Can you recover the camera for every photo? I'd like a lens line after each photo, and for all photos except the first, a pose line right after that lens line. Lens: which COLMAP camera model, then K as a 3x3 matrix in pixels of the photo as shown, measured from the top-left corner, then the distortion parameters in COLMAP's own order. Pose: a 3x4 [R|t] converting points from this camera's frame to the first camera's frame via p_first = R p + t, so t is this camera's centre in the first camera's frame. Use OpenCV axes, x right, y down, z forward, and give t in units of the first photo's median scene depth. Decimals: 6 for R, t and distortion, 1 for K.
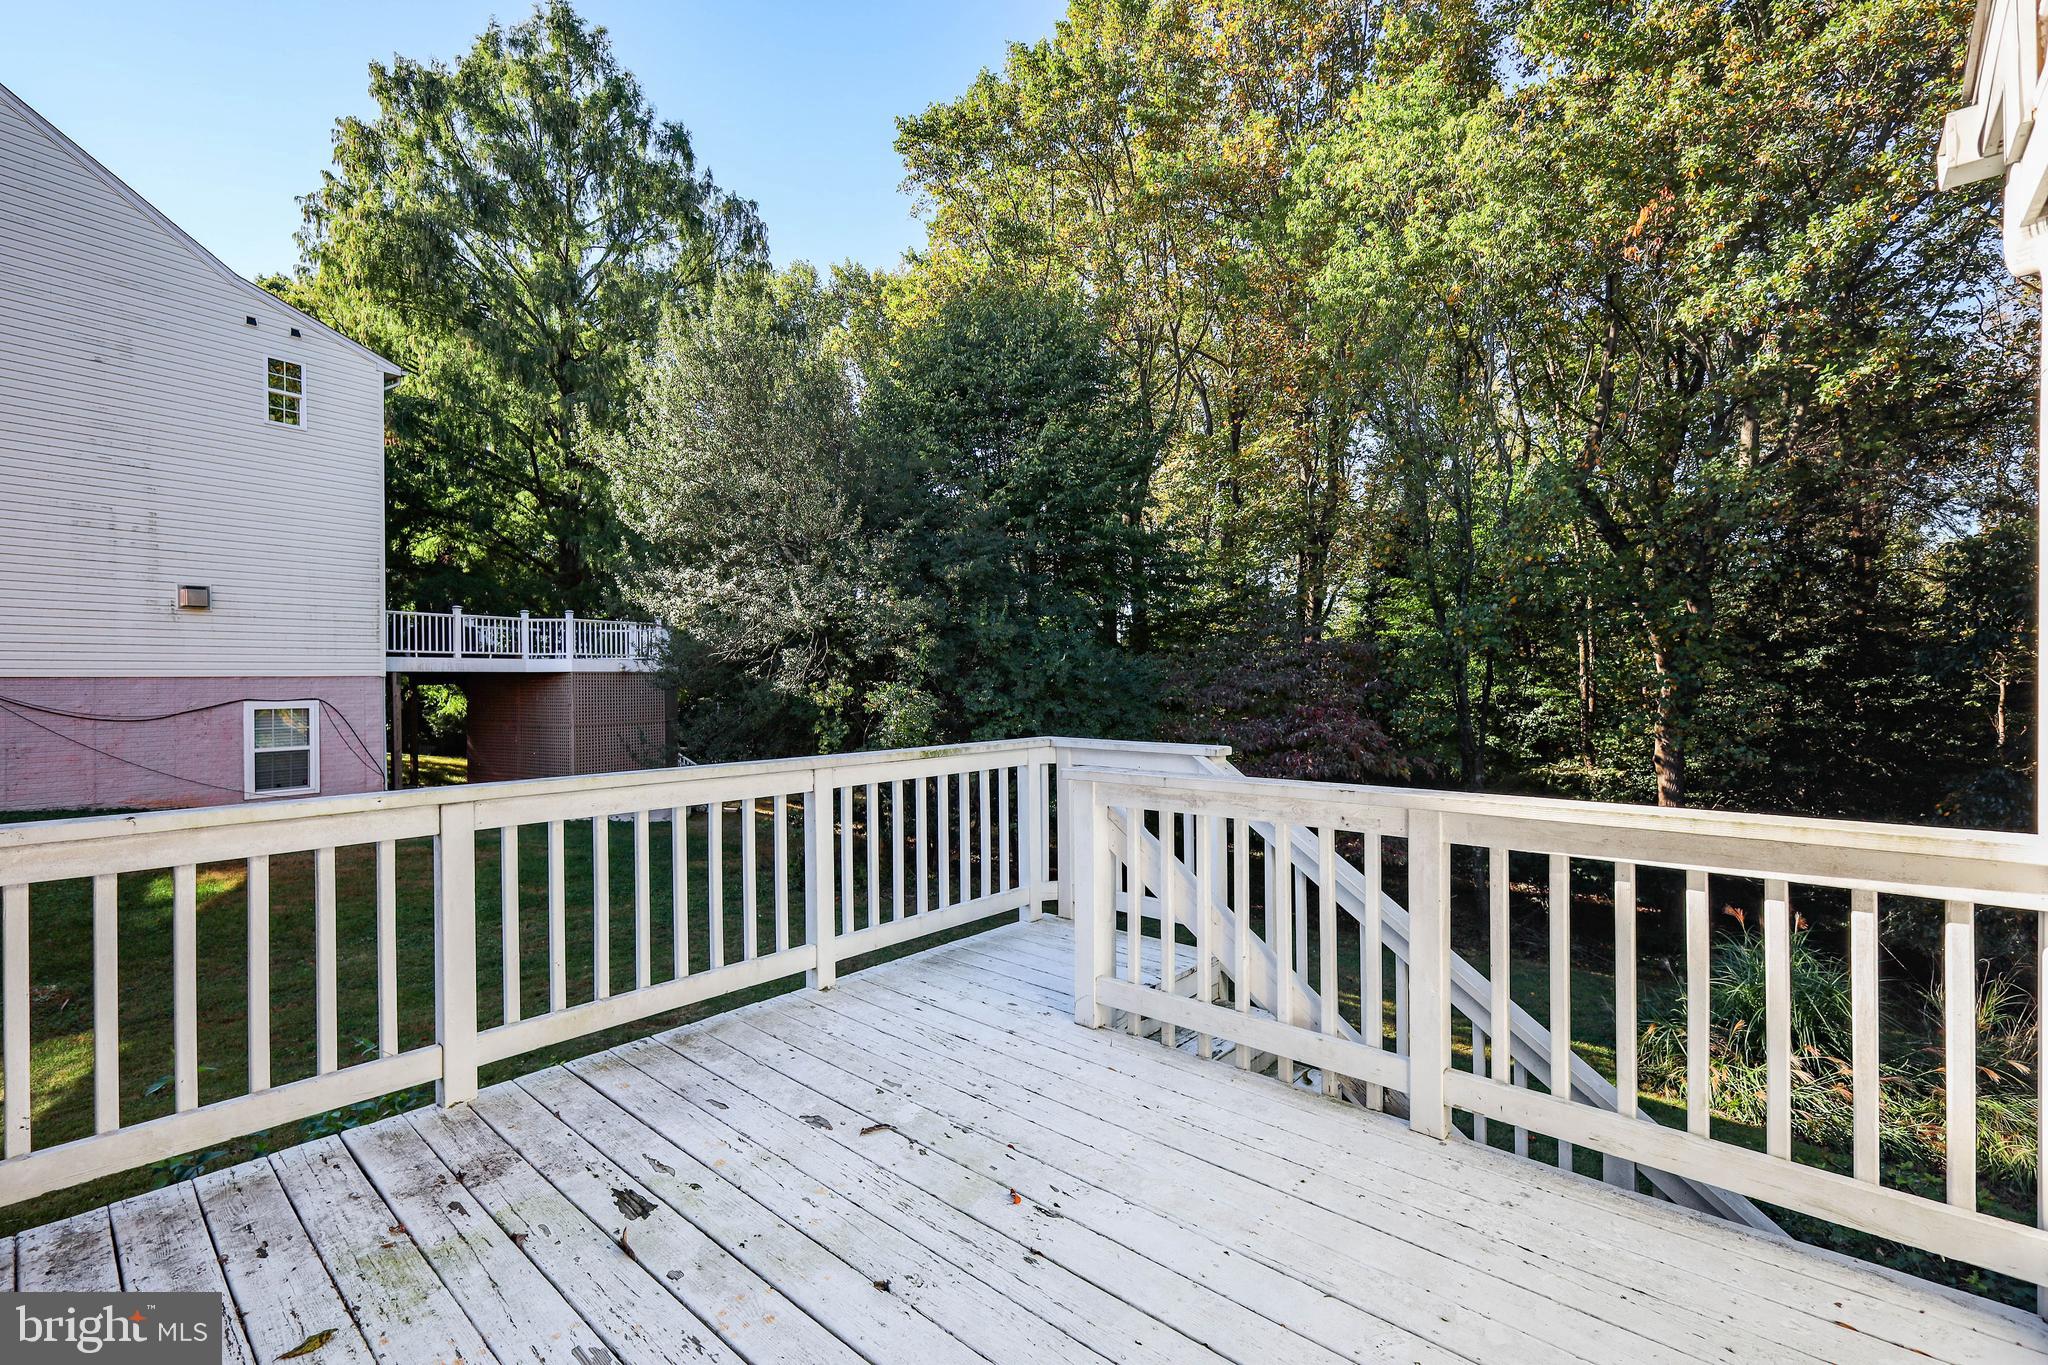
lens RADIAL K [[882.2, 0, 1024.0], [0, 882.2, 682.5], [0, 0, 1]] dist [0.000726, 0.000146]
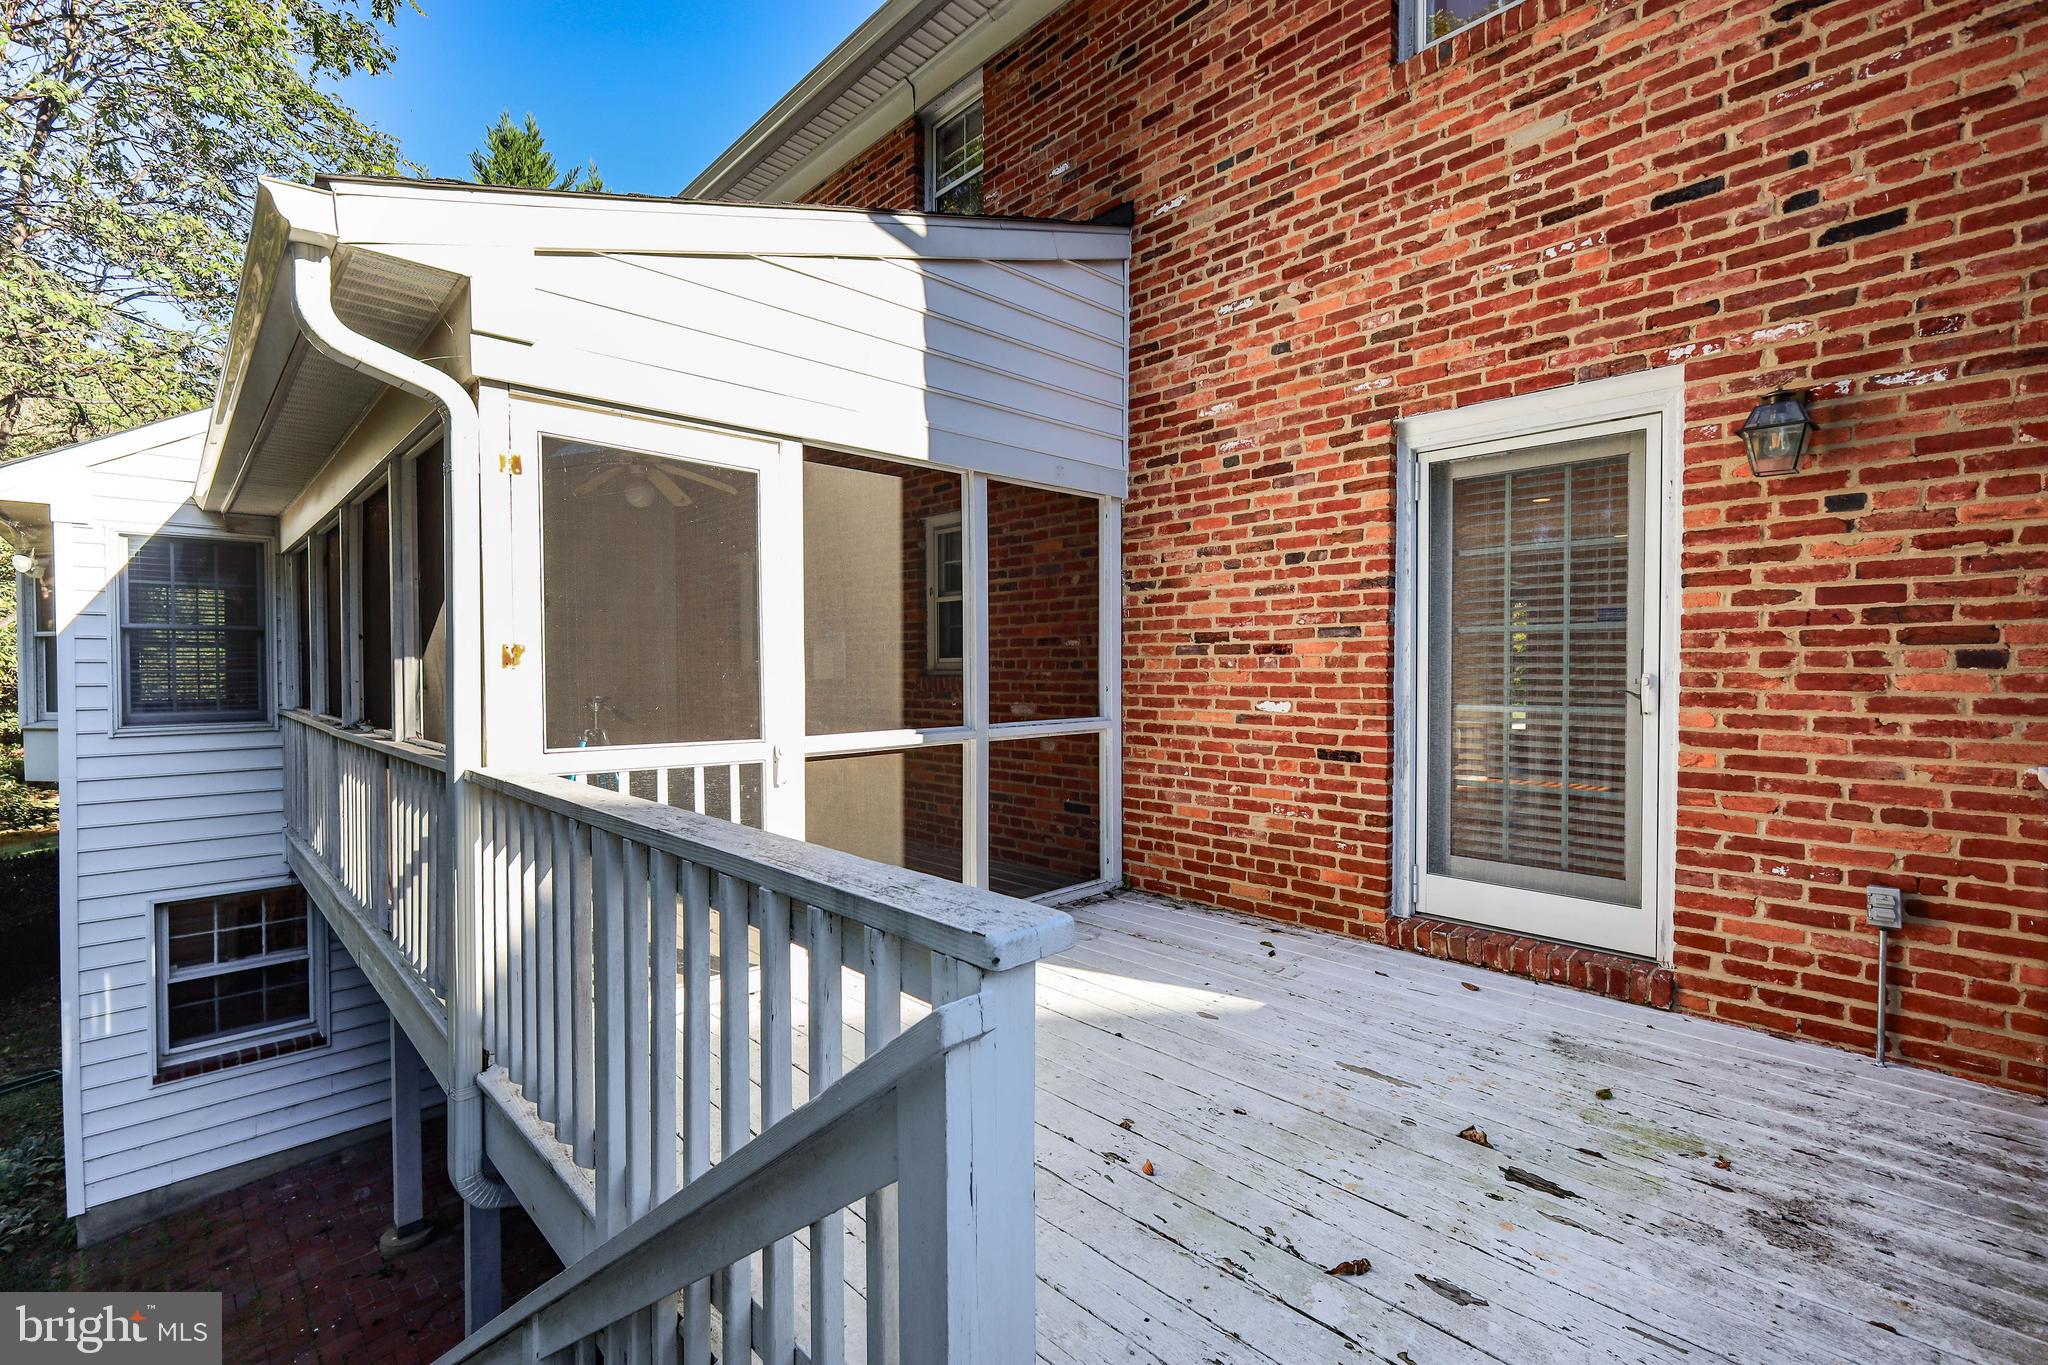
lens RADIAL K [[898.1, 0, 1019.5], [0, 898.1, 648.3], [0, 0, 1]] dist [0.001183, 0.000259]
pose [[-0.997485, 0.006878, 0.070540, 0.058920], [0.006079, 0.999915, -0.011540, -0.001518], [-0.070614, -0.011082, -0.997442, 2.013303]]
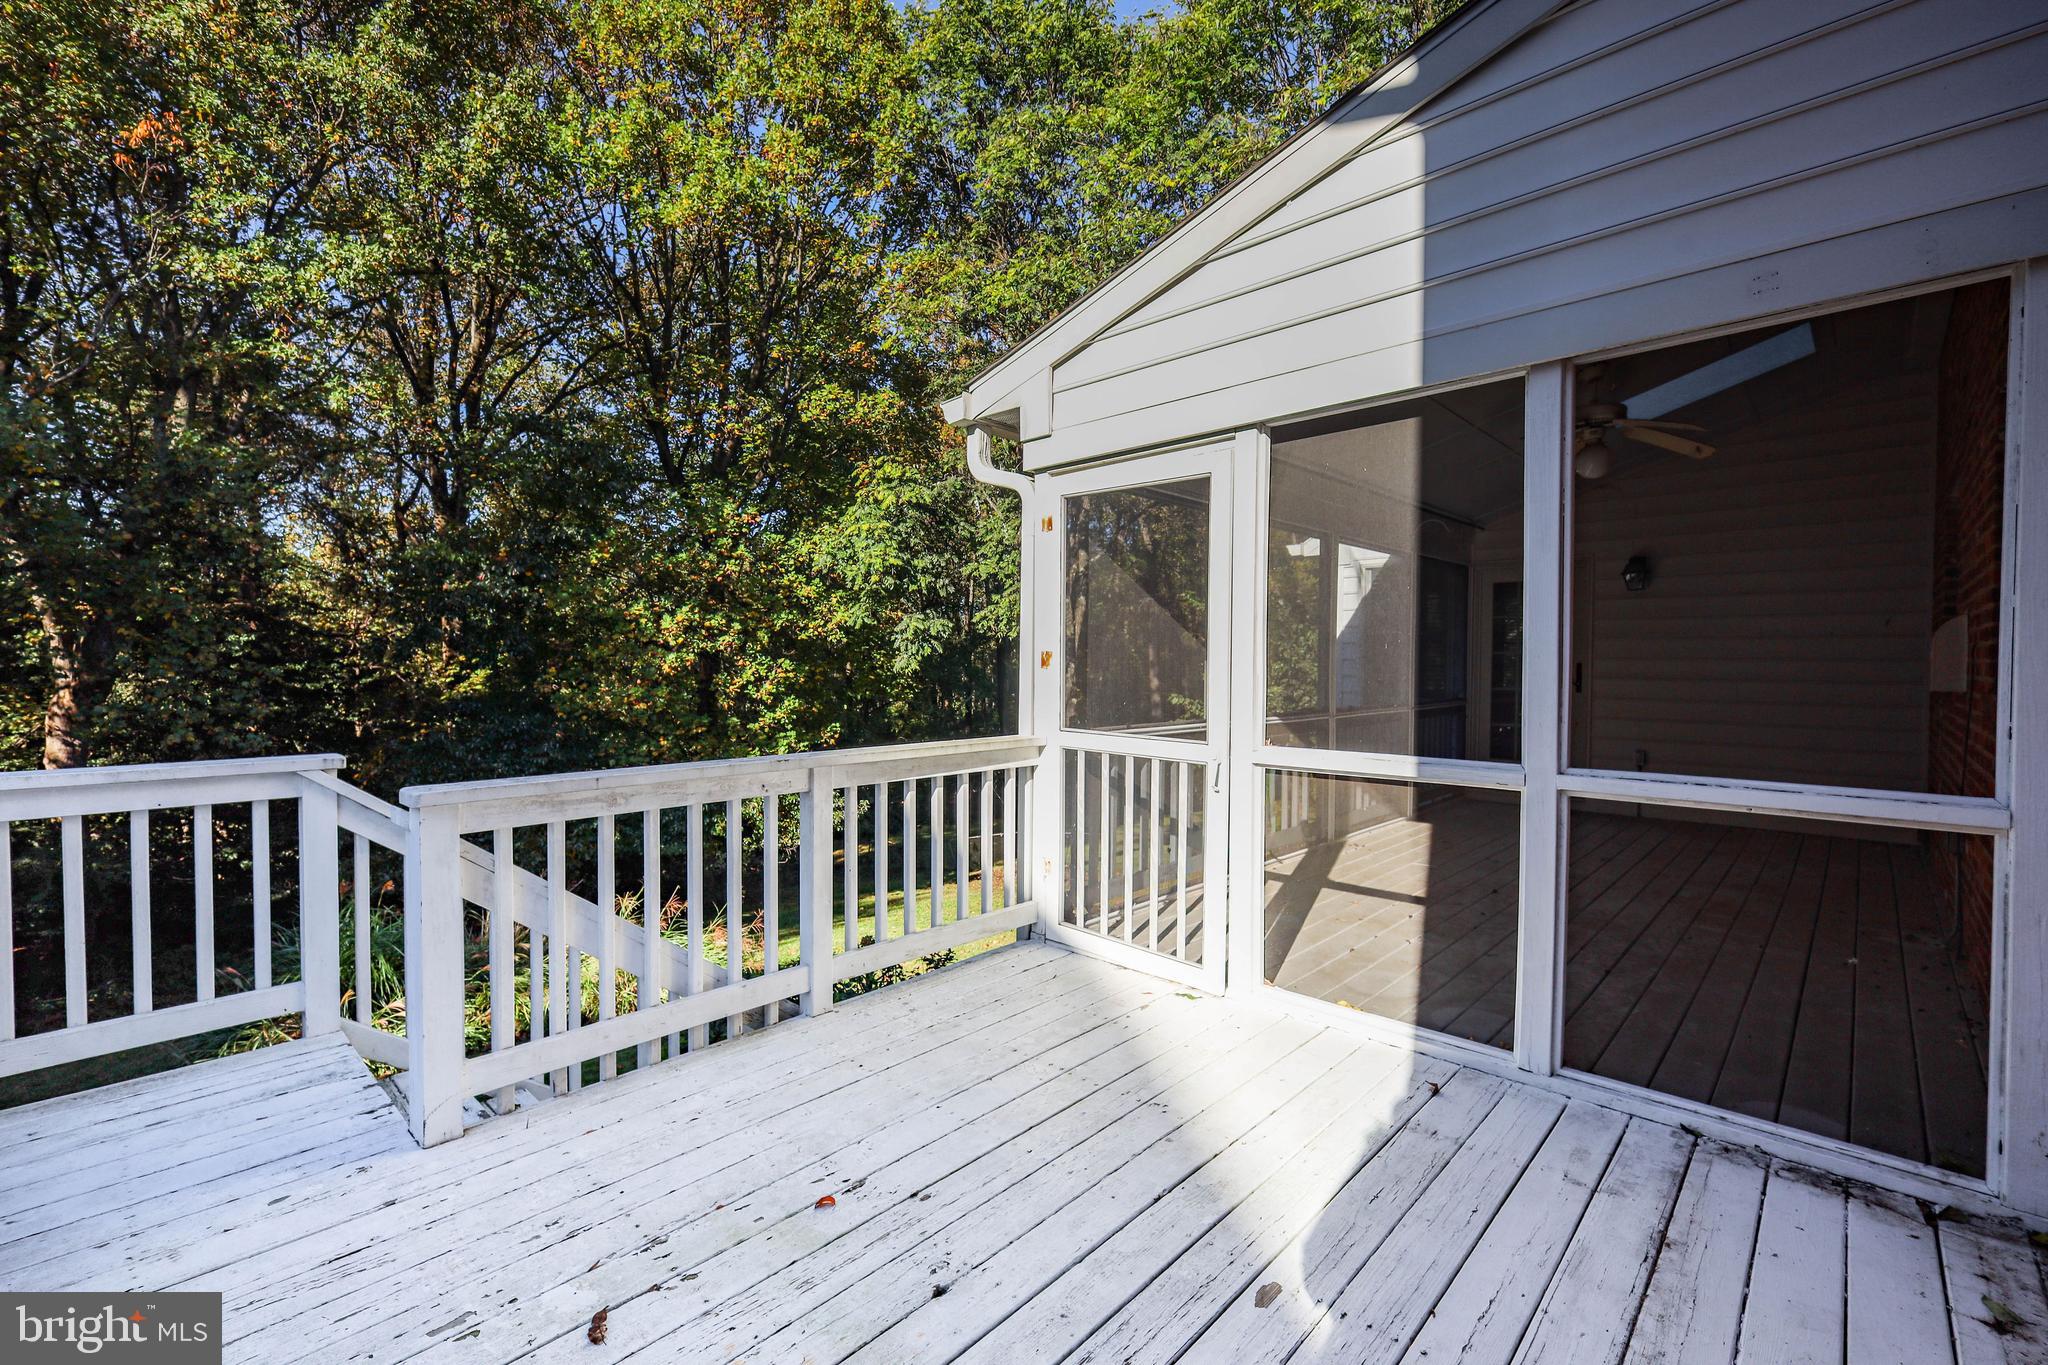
lens RADIAL K [[898.1, 0, 1019.5], [0, 898.1, 648.3], [0, 0, 1]] dist [0.001183, 0.000259]
pose [[0.041285, 0.017607, 0.998992, -0.971277], [0.005212, 0.999827, -0.017837, 0.000123], [-0.999134, 0.005943, 0.041186, 0.734894]]
